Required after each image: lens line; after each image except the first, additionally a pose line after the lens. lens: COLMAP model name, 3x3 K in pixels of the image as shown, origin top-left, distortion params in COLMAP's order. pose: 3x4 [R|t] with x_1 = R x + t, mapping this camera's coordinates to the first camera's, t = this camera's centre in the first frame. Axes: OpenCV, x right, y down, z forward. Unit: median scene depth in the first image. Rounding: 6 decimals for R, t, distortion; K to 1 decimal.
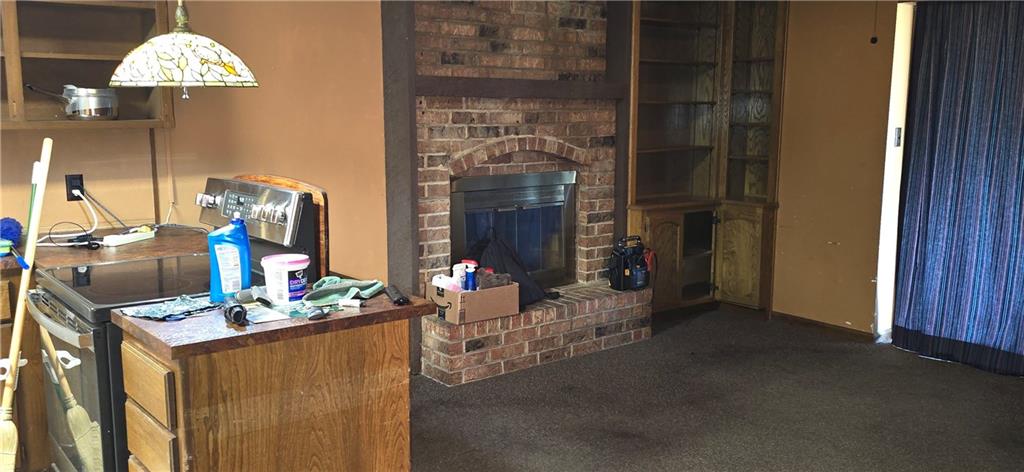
lens RADIAL K [[846.5, 0, 511.0], [0, 846.5, 230.9], [0, 0, 1]] dist [0.053347, -0.000467]
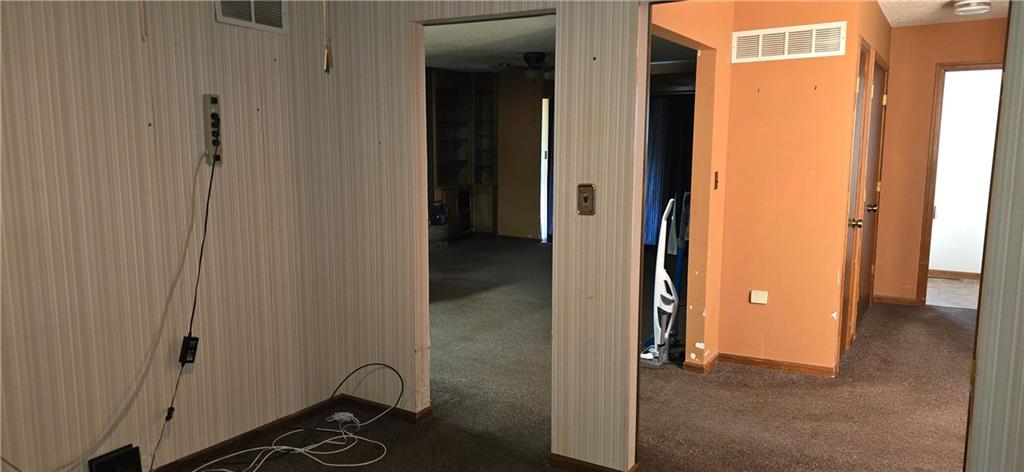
lens RADIAL K [[688.4, 0, 511.0], [0, 688.4, 237.6], [0, 0, 1]] dist [0.009981, -0.005577]
pose [[0.931692, -0.045008, 0.360451, -0.302405], [0.046395, 0.998912, 0.004810, 0.093983], [-0.360275, 0.012242, 0.932766, -0.669530]]
